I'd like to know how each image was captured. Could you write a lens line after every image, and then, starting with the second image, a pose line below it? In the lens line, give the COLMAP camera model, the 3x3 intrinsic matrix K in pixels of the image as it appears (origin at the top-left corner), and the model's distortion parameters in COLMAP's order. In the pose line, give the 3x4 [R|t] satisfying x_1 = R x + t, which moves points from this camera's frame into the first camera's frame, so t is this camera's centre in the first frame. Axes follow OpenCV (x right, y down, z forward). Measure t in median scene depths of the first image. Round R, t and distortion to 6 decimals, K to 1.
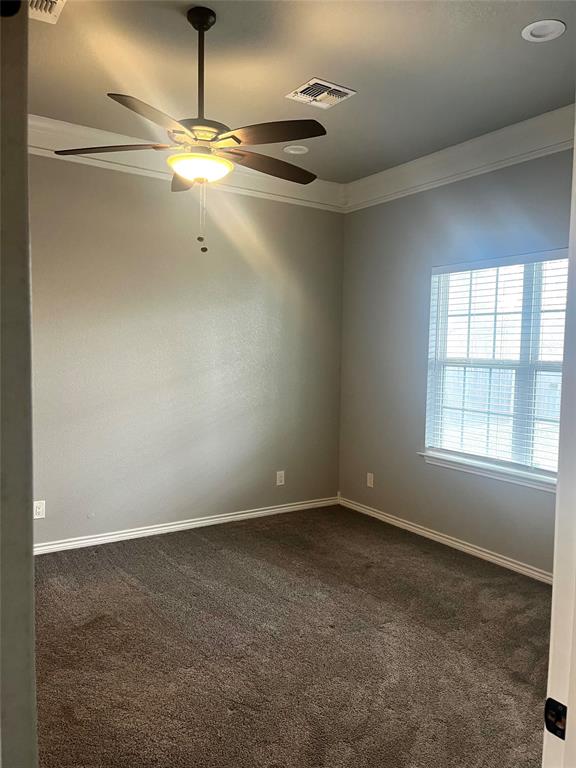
lens RADIAL K [[579.1, 0, 288.0], [0, 579.1, 384.0], [0, 0, 1]] dist [0.072796, -0.087156]
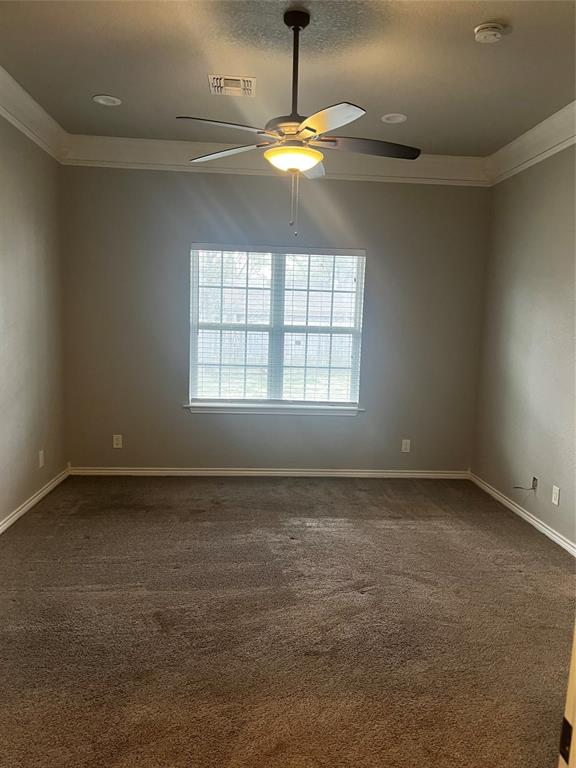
lens RADIAL K [[579.1, 0, 288.0], [0, 579.1, 384.0], [0, 0, 1]] dist [0.072796, -0.087156]
pose [[0.499837, -0.103063, 0.859966, -0.693852], [0.034307, 0.994472, 0.099243, -0.032716], [-0.865440, -0.020103, 0.500610, 0.266037]]
